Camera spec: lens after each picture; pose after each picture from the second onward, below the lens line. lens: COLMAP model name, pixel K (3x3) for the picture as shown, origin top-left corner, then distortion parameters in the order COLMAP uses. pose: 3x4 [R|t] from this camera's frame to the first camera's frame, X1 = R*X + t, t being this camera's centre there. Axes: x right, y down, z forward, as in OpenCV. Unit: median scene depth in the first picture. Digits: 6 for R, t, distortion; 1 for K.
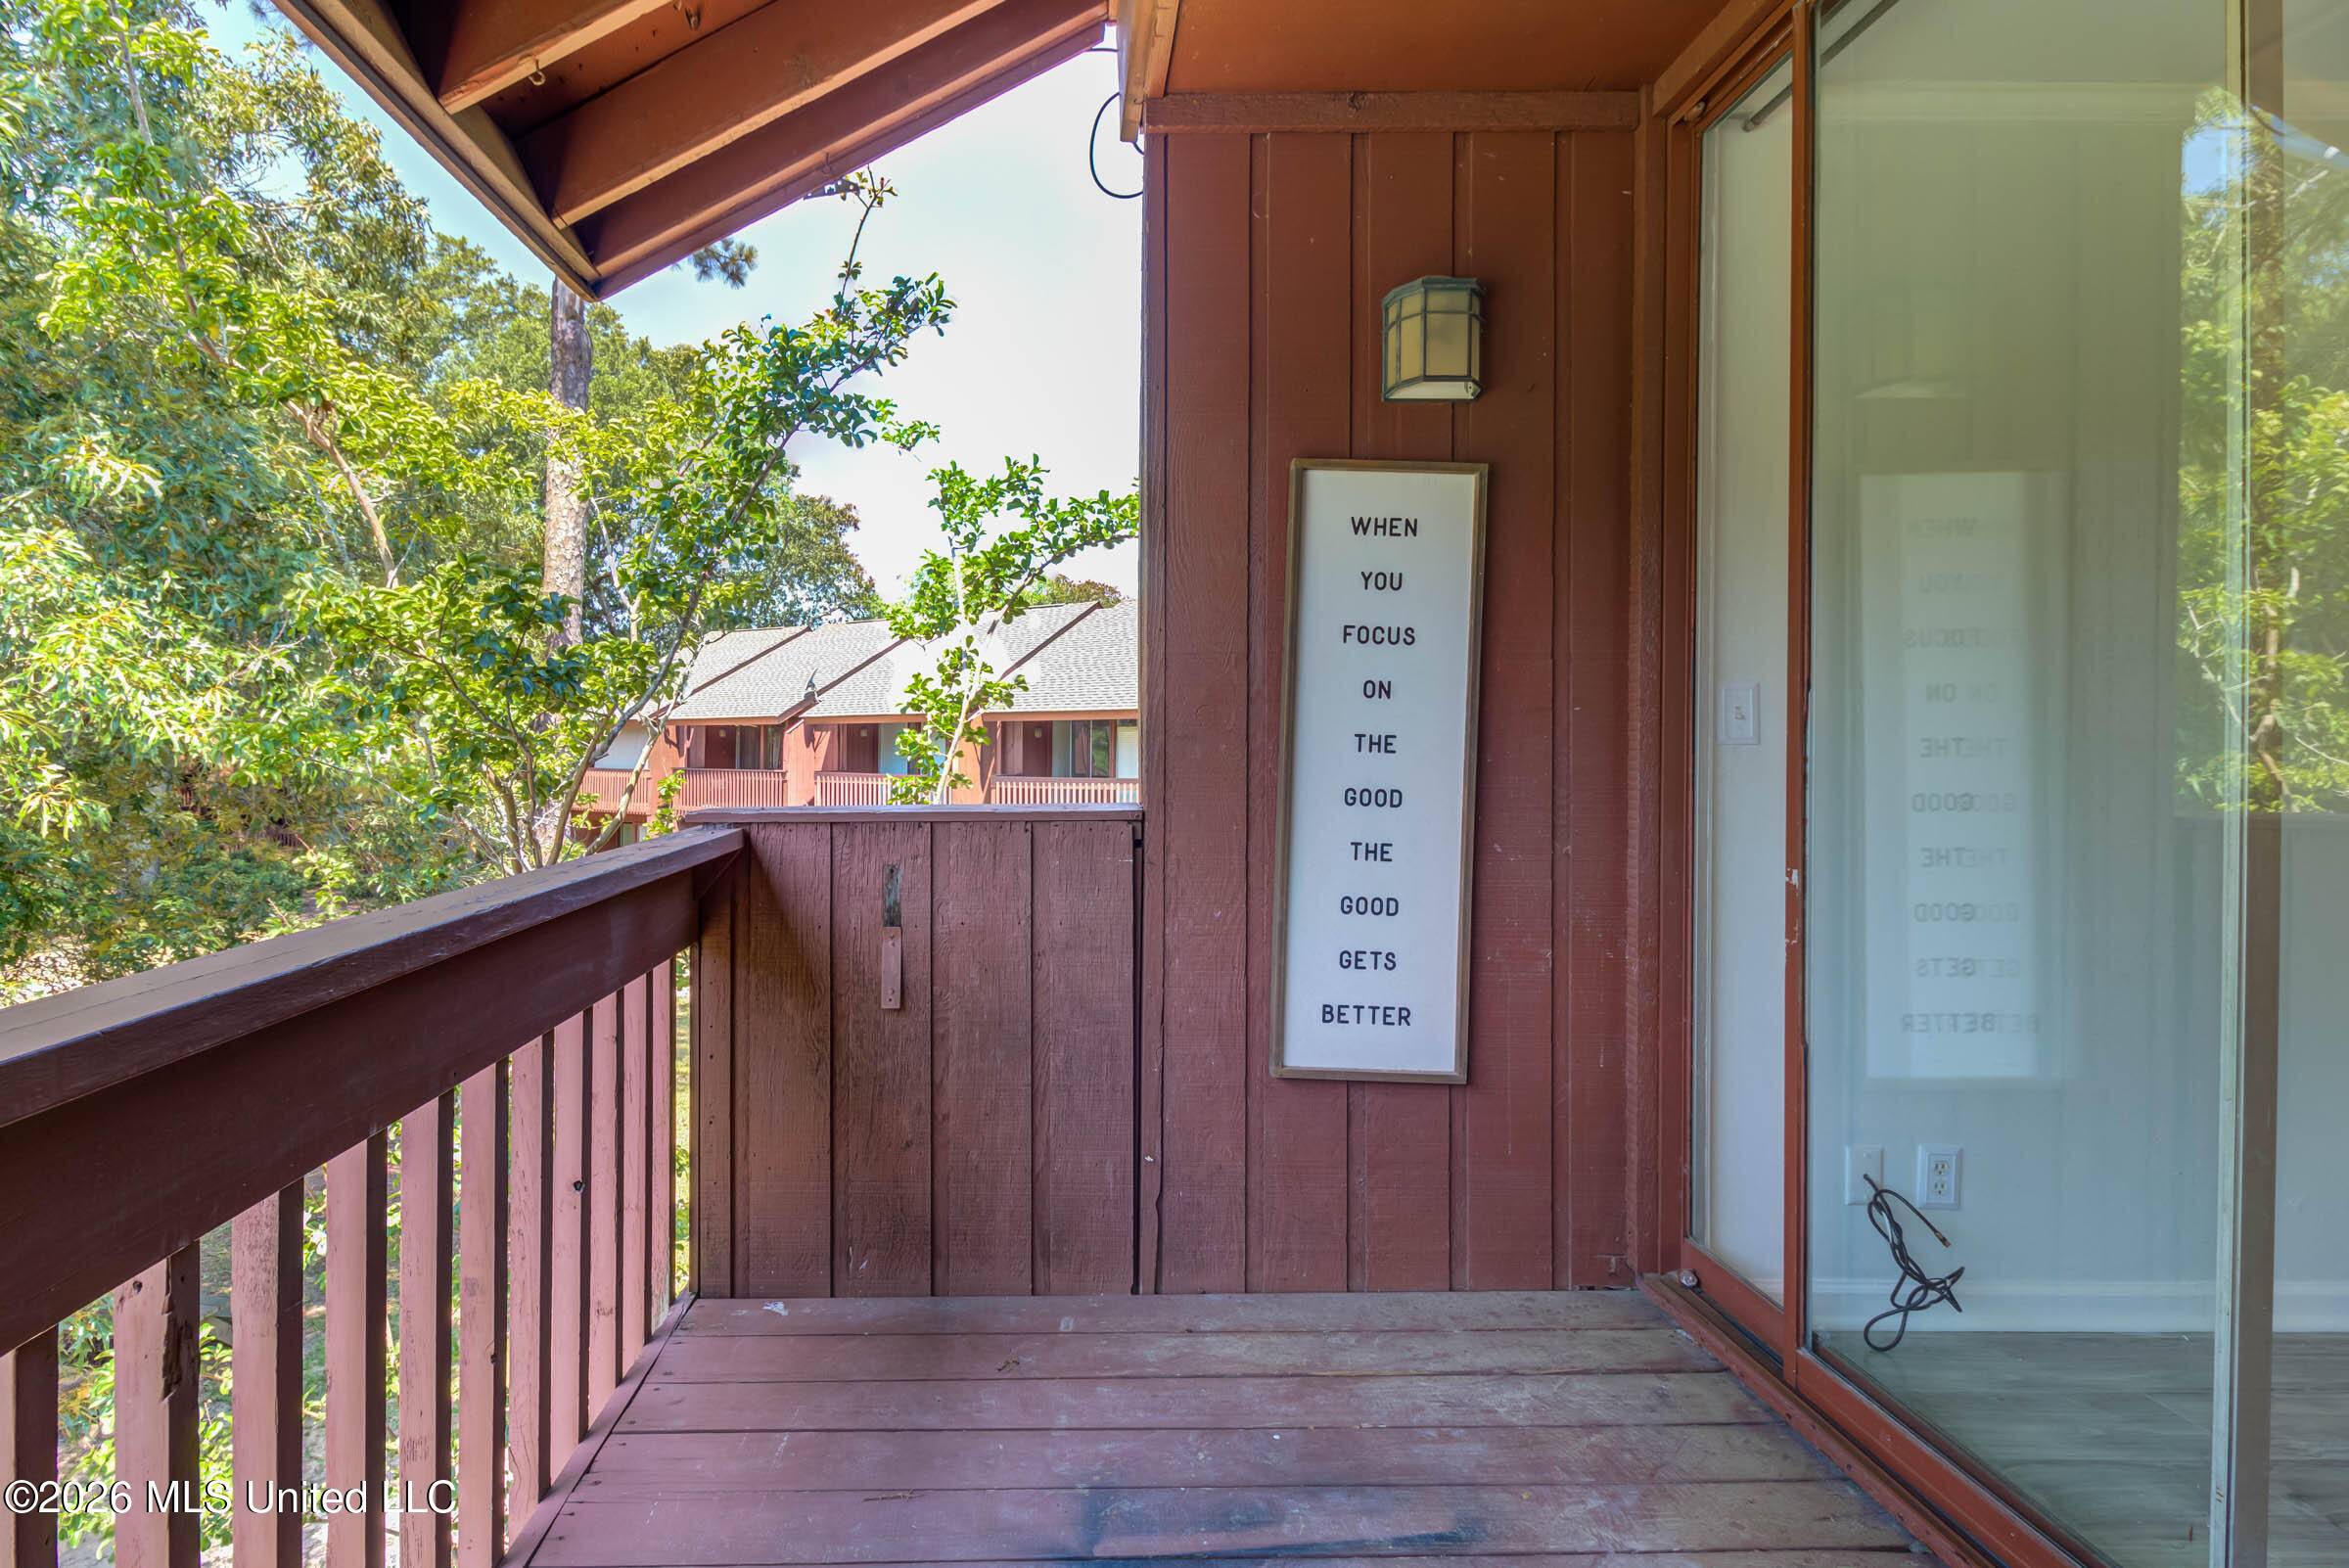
lens RADIAL K [[1124.6, 0, 1047.0], [0, 1124.6, 755.8], [0, 0, 1]] dist [0.011609, -0.011945]
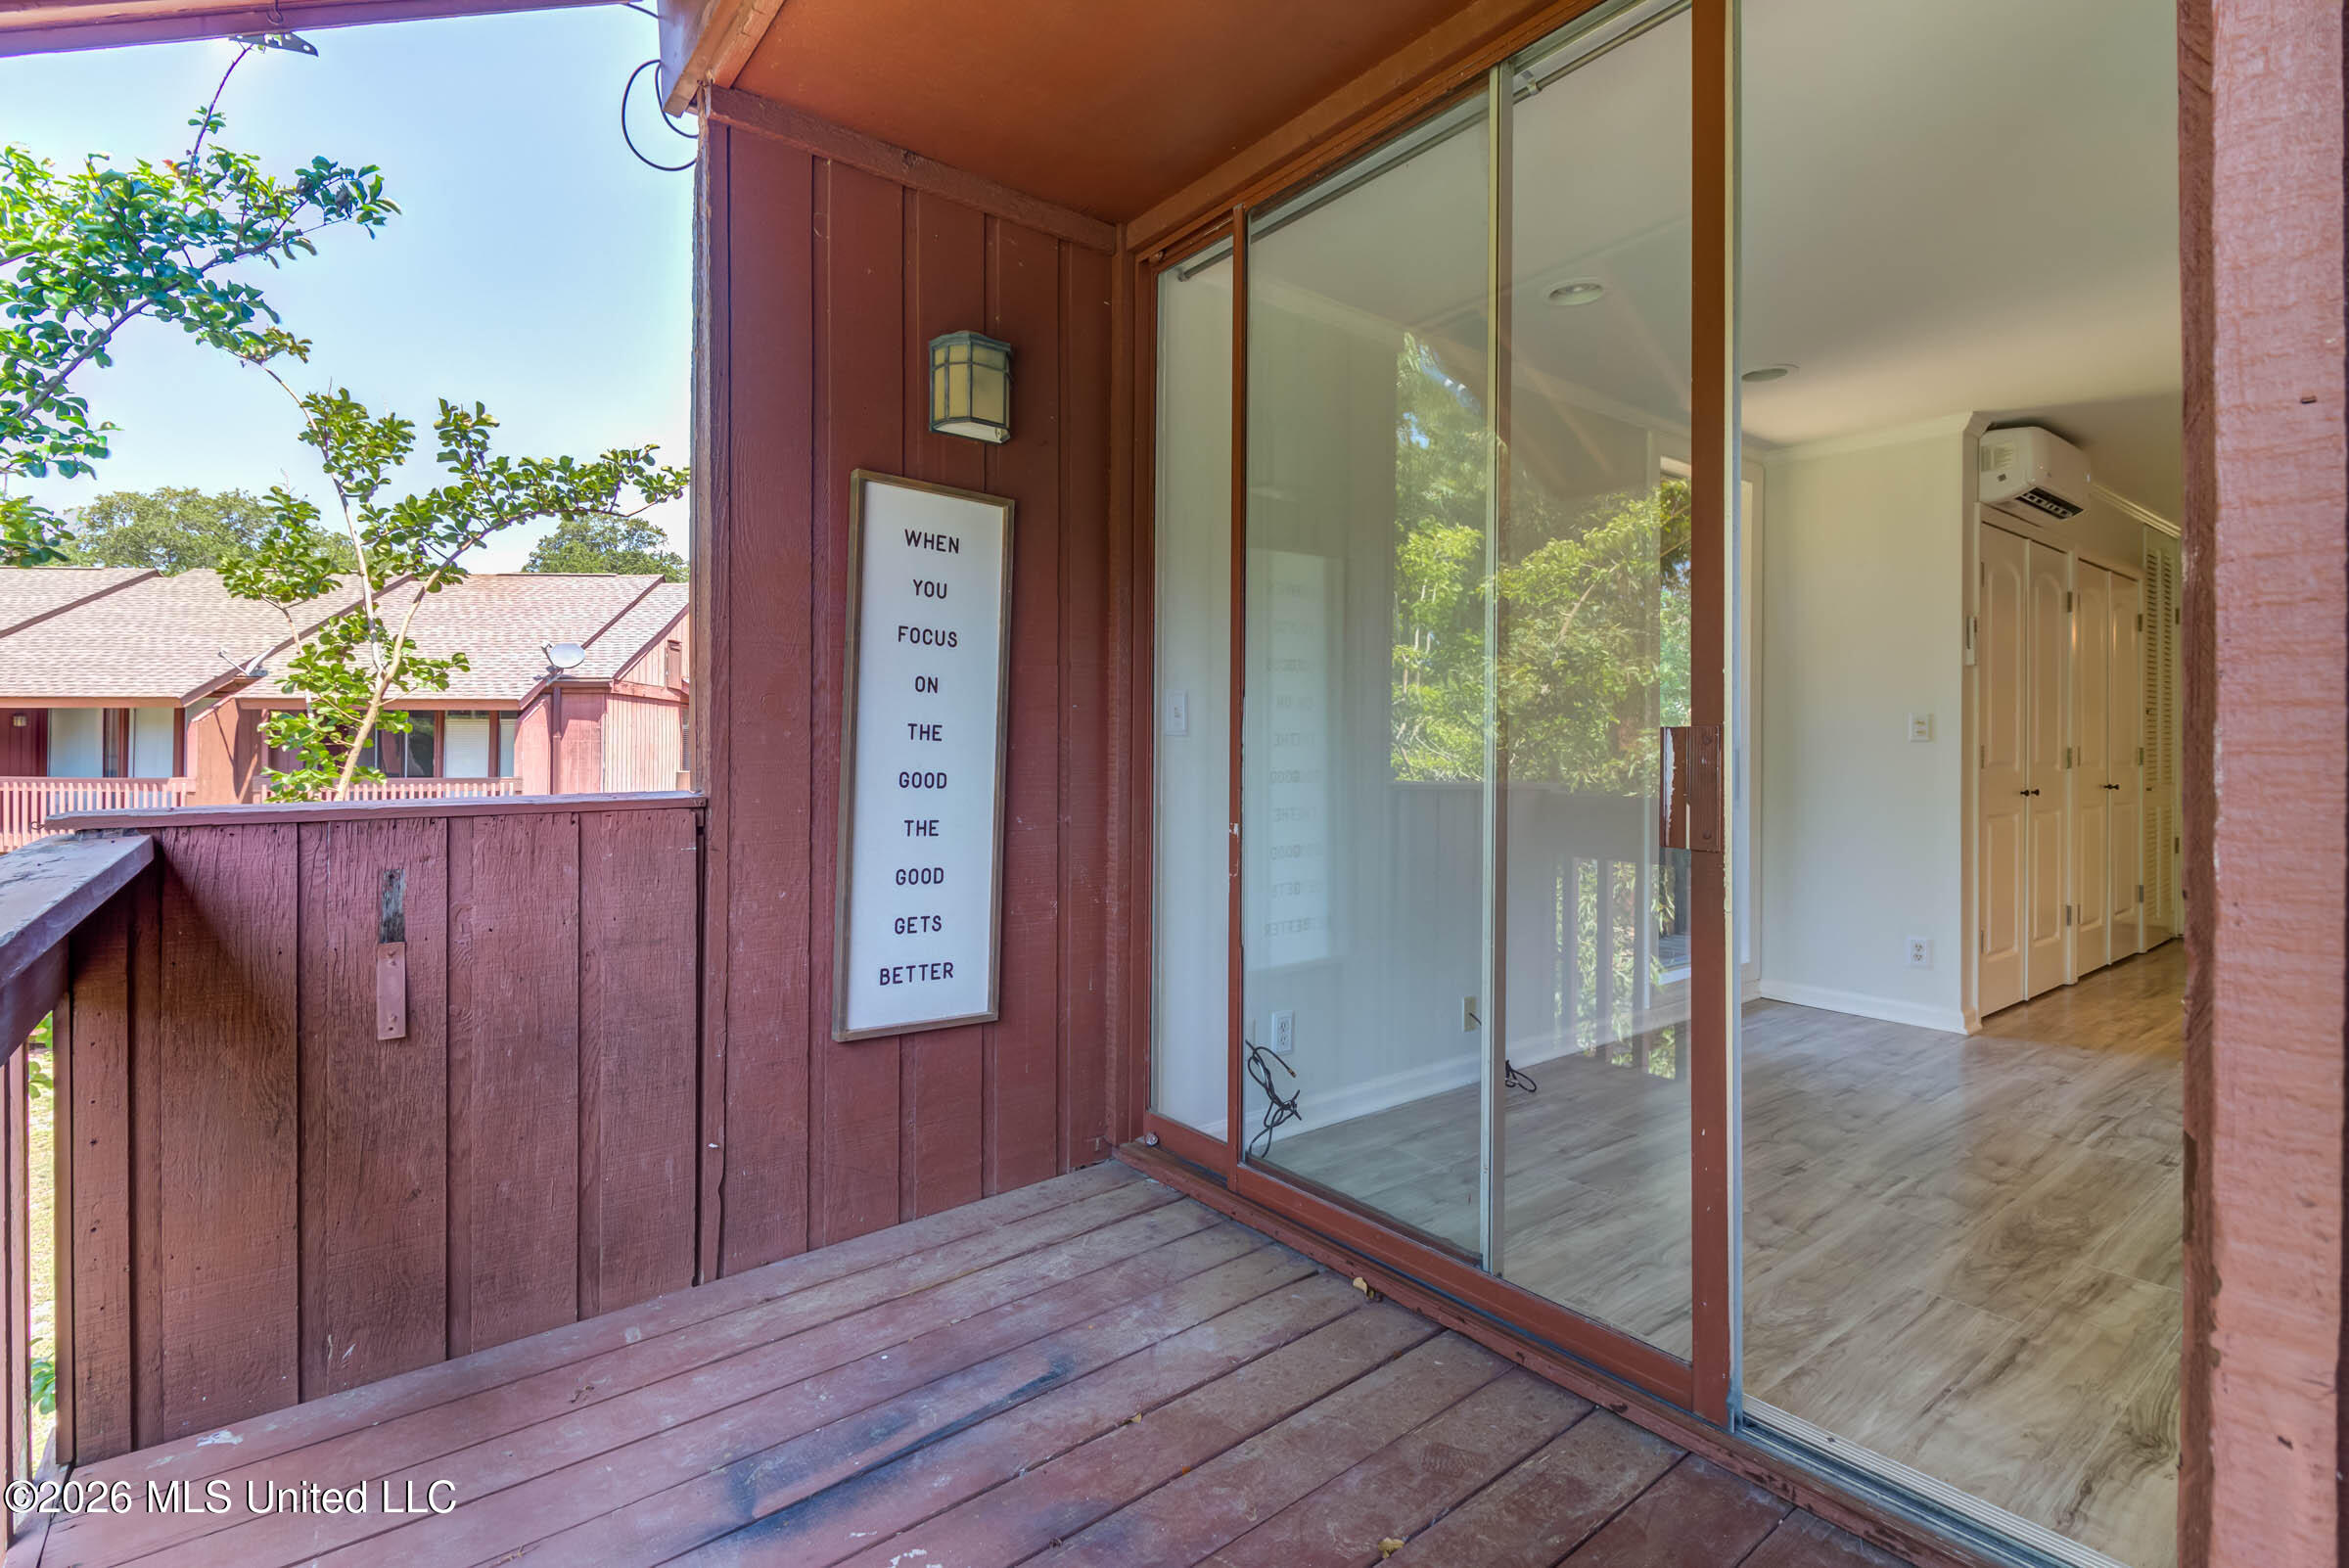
lens RADIAL K [[1072.1, 0, 1176.3], [0, 1072.1, 752.2], [0, 0, 1]] dist [0.003302, -0.007465]
pose [[0.781255, -0.000600, 0.624212, -0.182748], [-0.000819, 0.999998, 0.001986, 0.006610], [-0.624212, -0.002063, 0.781253, 0.000746]]
